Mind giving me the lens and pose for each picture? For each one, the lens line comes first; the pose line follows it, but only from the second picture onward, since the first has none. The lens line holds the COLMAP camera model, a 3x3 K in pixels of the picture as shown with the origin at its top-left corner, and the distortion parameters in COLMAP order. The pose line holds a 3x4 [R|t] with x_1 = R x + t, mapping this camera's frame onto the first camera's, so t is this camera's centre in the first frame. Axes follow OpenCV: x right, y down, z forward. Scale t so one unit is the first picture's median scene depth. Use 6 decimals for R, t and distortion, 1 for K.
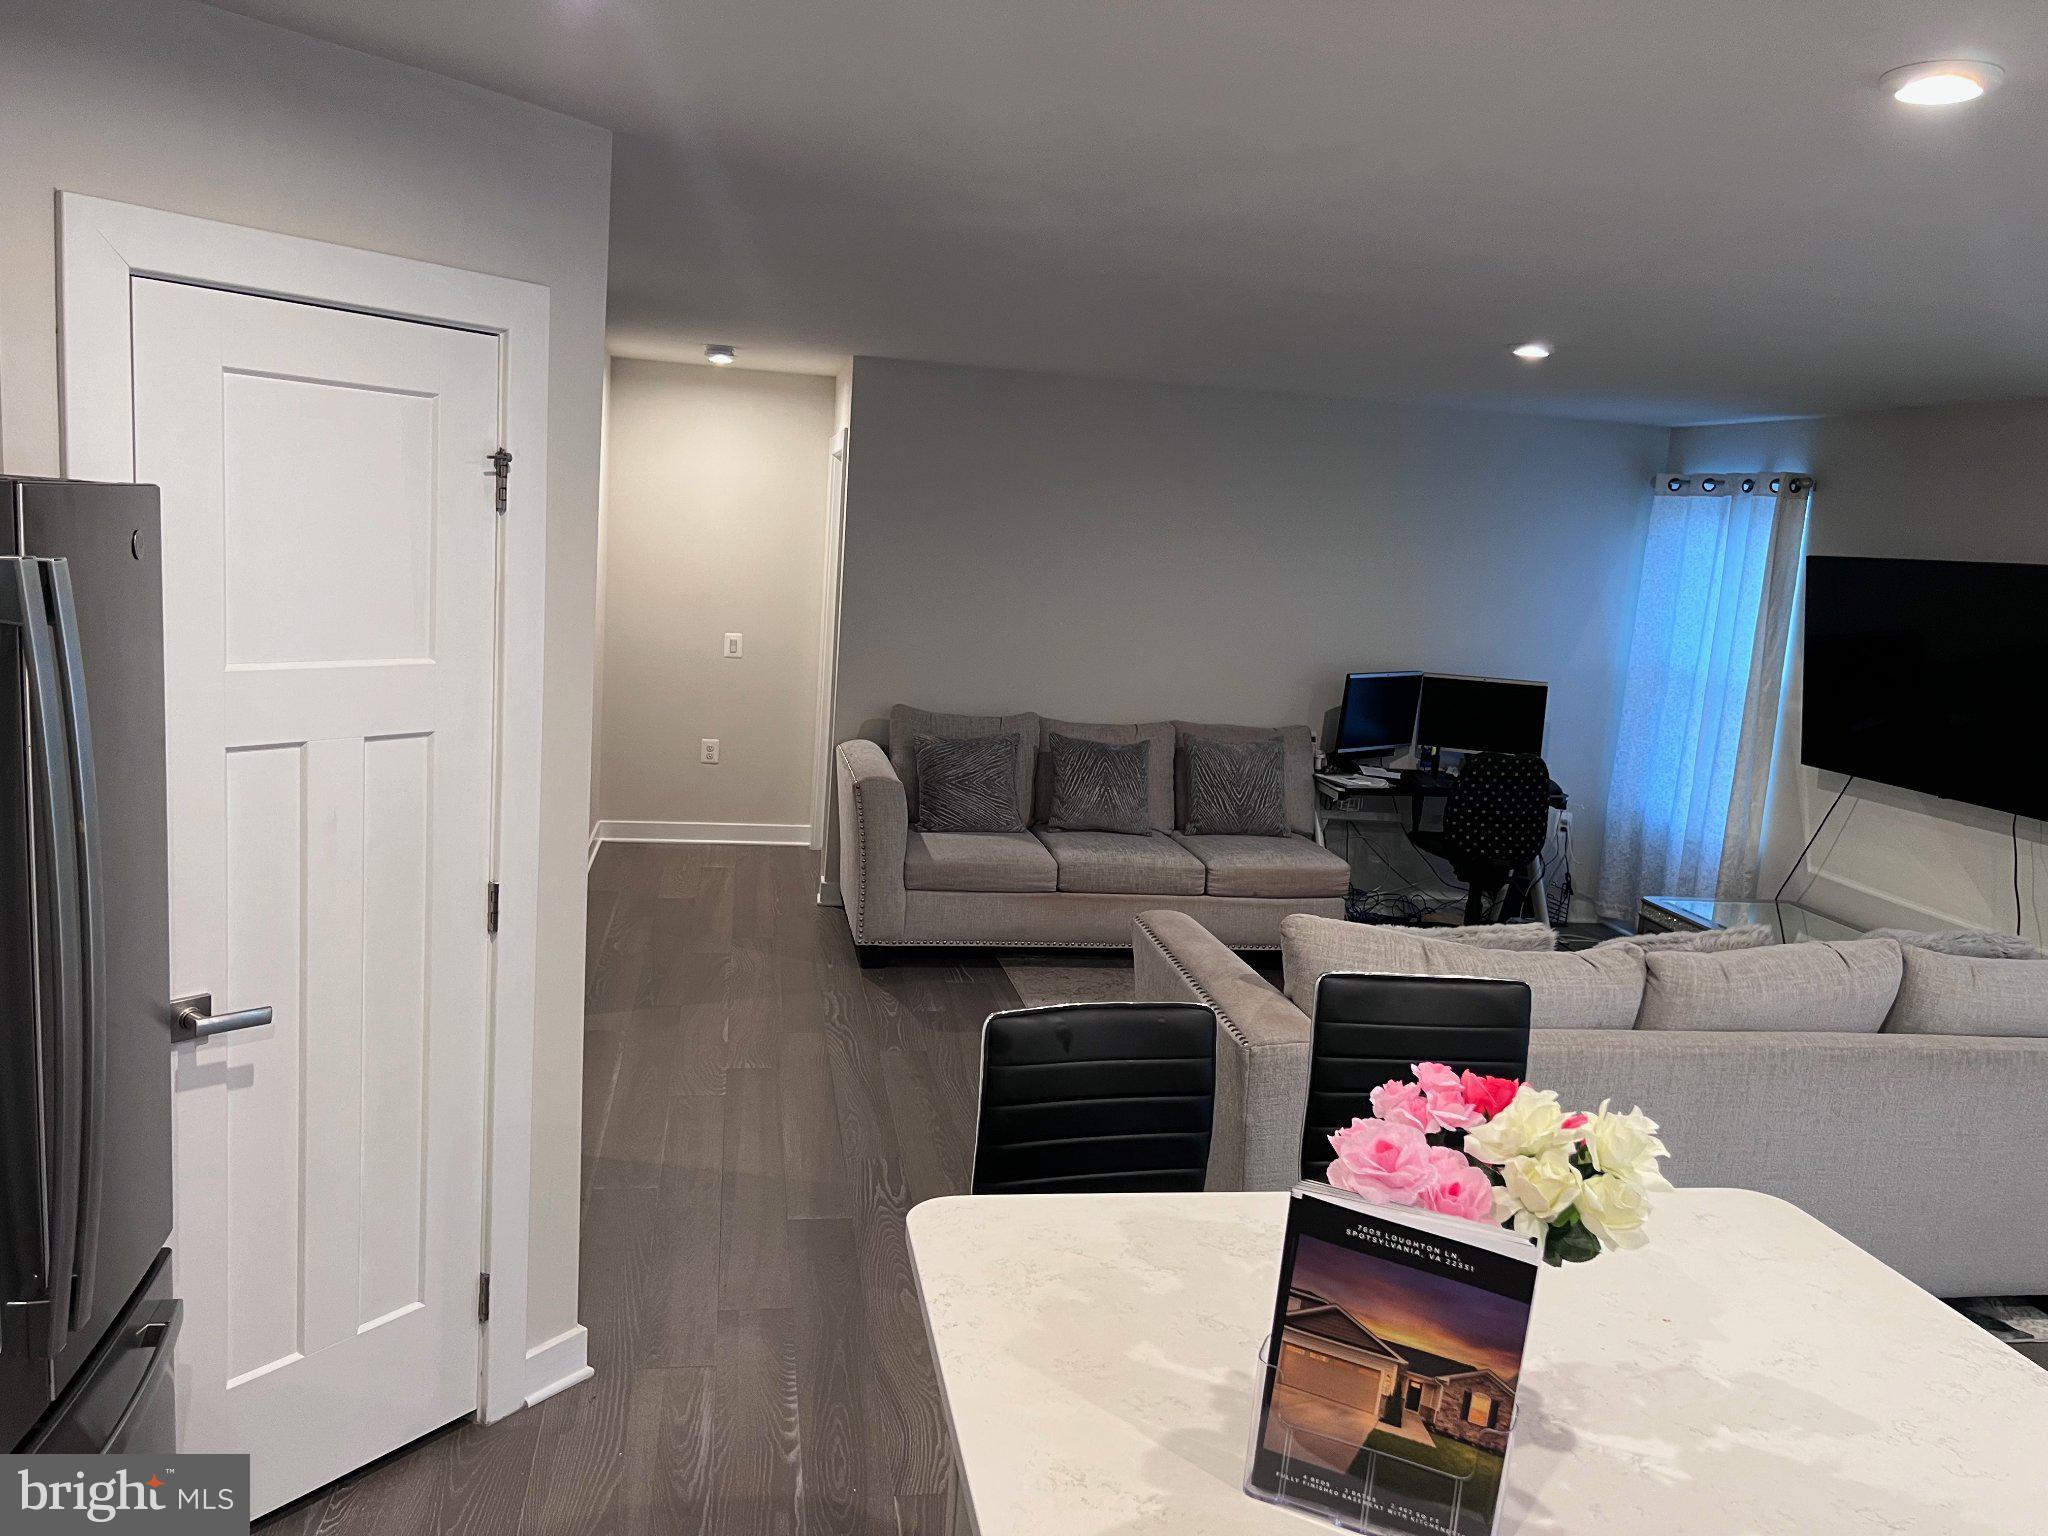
lens RADIAL K [[1532.7, 0, 1025.4], [0, 1532.7, 764.1], [0, 0, 1]] dist [0.000584, -0.003915]
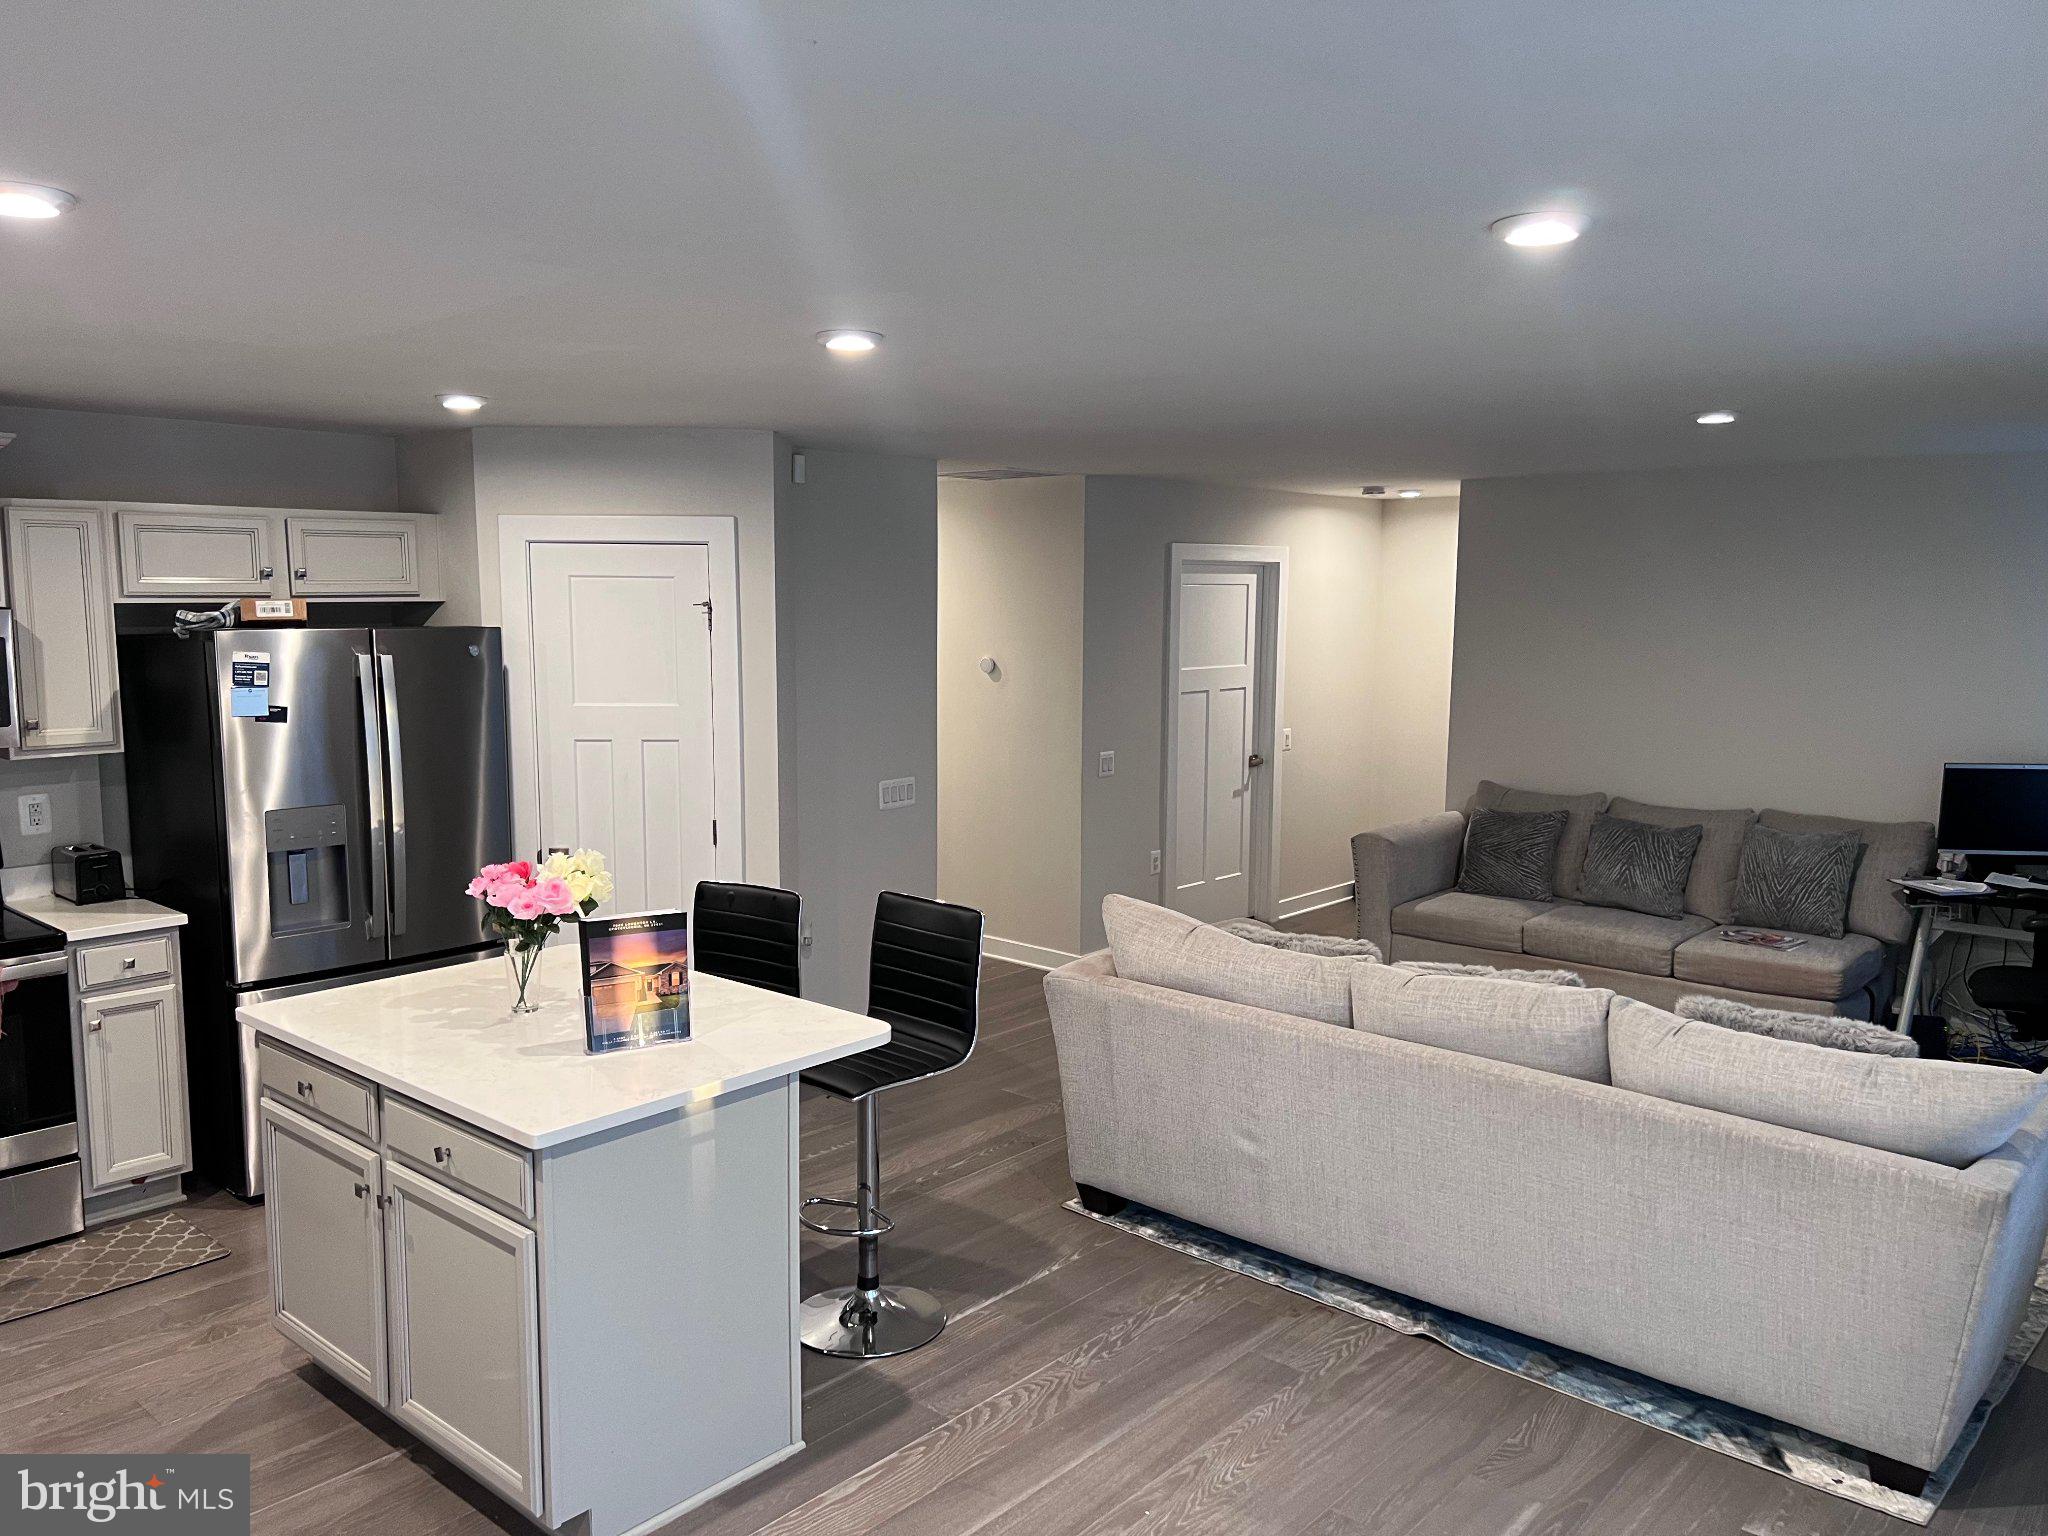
lens RADIAL K [[1549.3, 0, 1013.2], [0, 1549.3, 783.8], [0, 0, 1]] dist [0.043312, -0.003608]
pose [[0.600601, 0.027289, -0.799083, 0.662515], [-0.083643, 0.996078, -0.028850, 0.025952], [0.795162, 0.084165, 0.600528, 0.051310]]
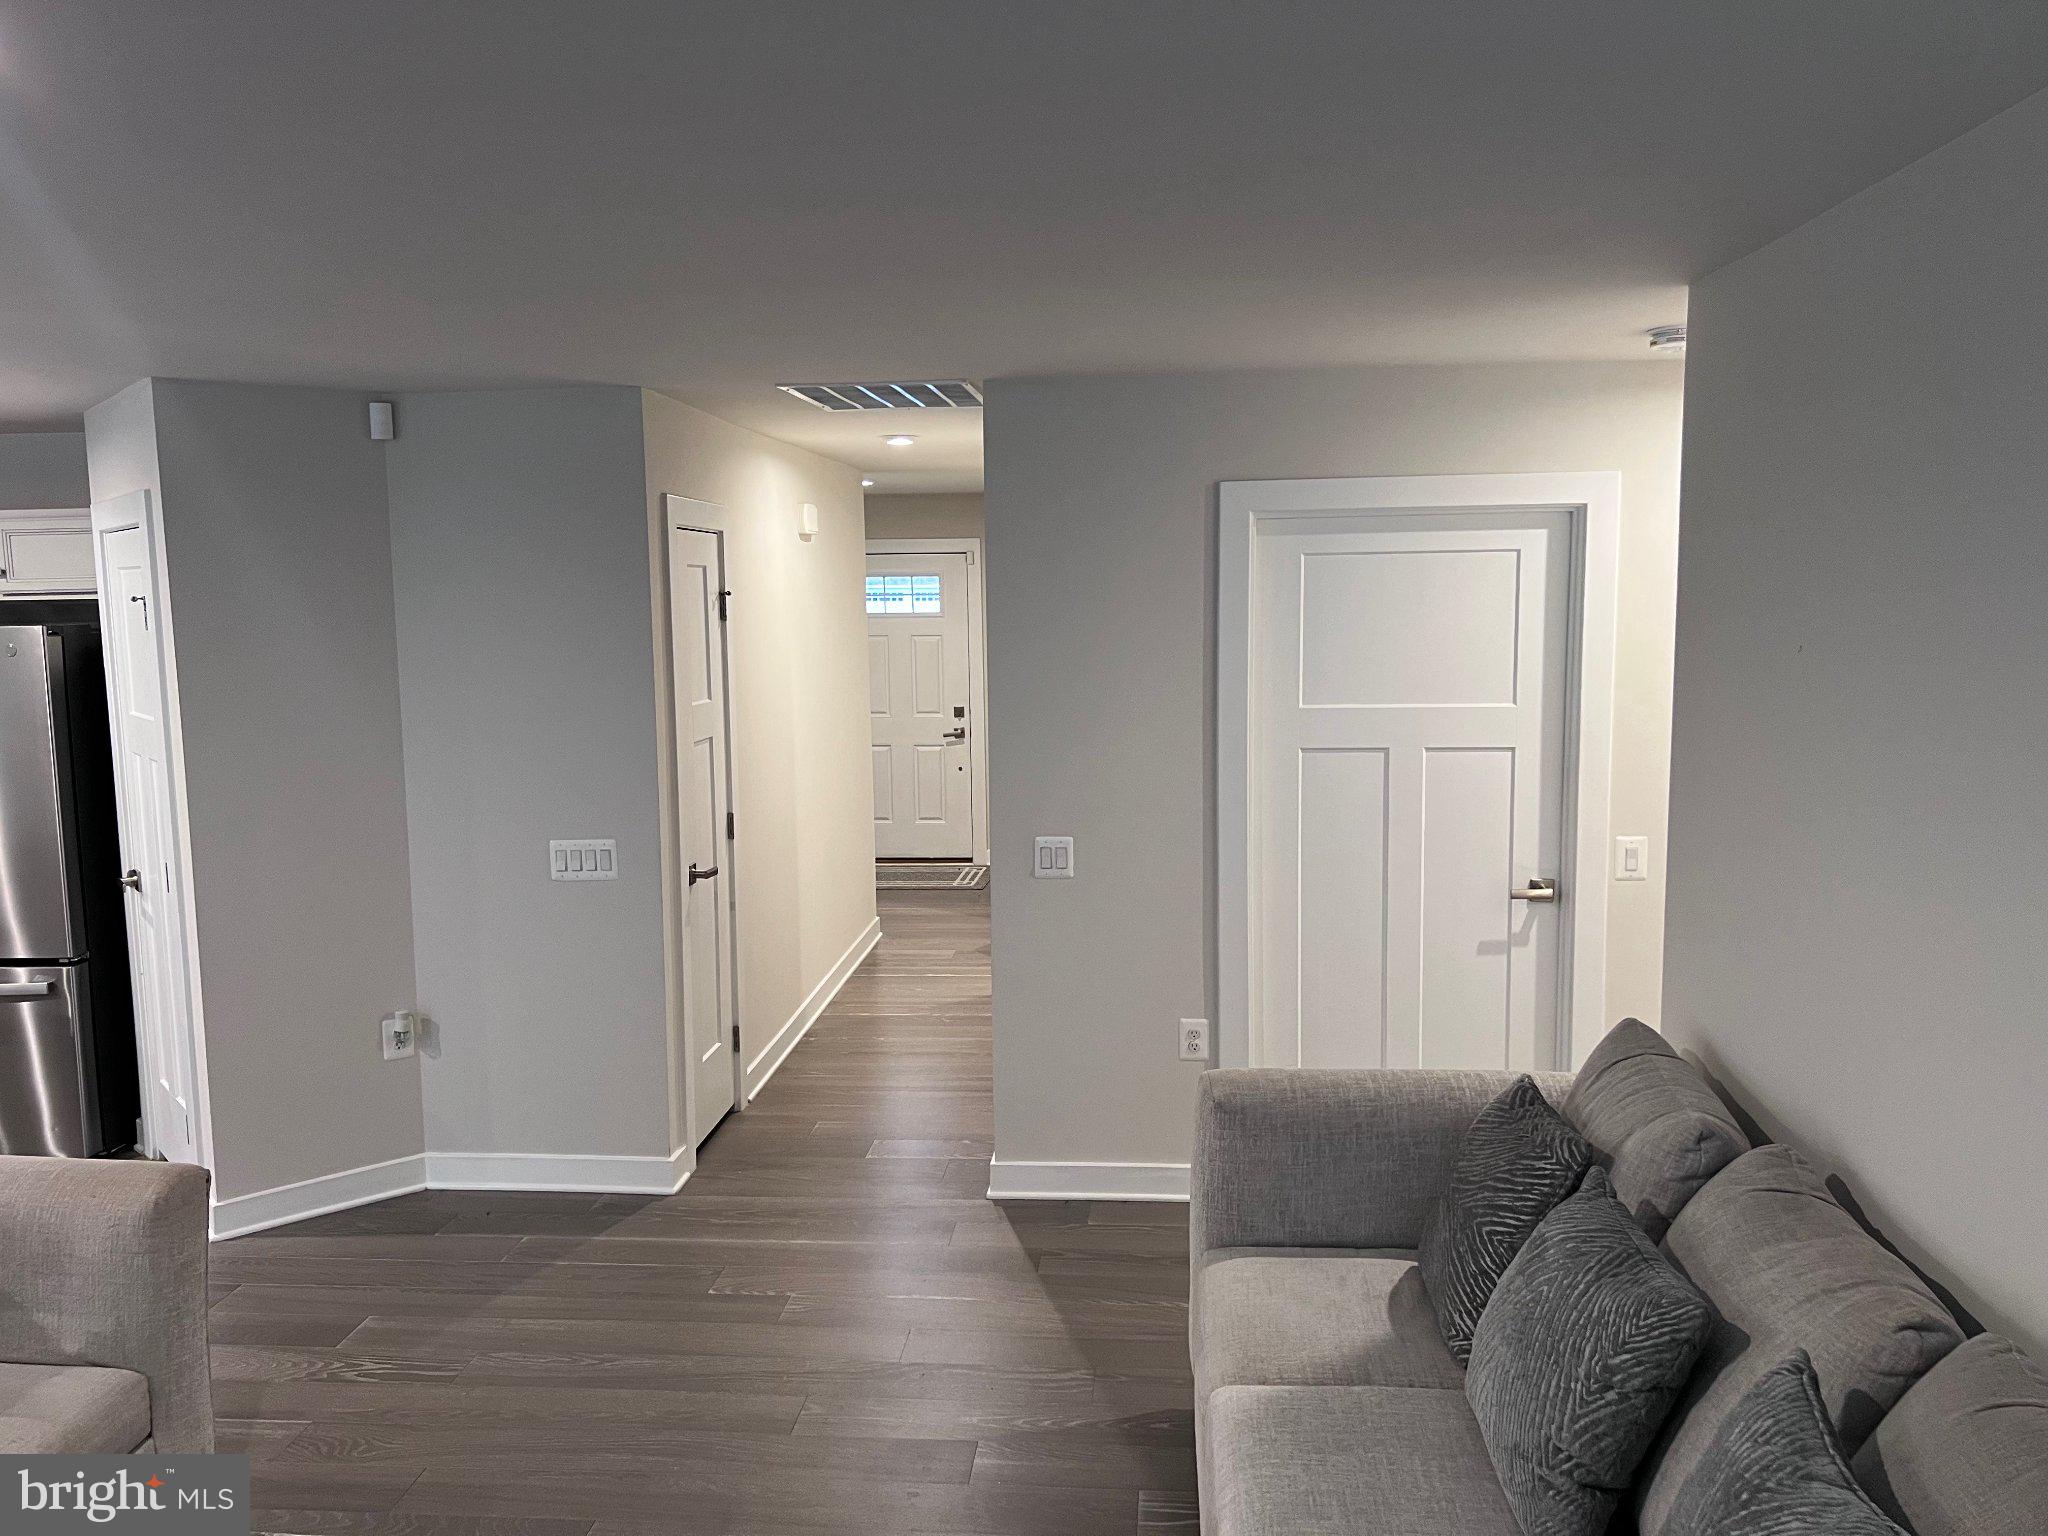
lens RADIAL K [[1532.7, 0, 1025.4], [0, 1532.7, 764.1], [0, 0, 1]] dist [0.000584, -0.003915]
pose [[-0.270258, 0.042549, -0.961847, 0.429754], [-0.157066, 0.983691, 0.087647, -0.135518], [0.949890, 0.174761, -0.259167, 1.007123]]
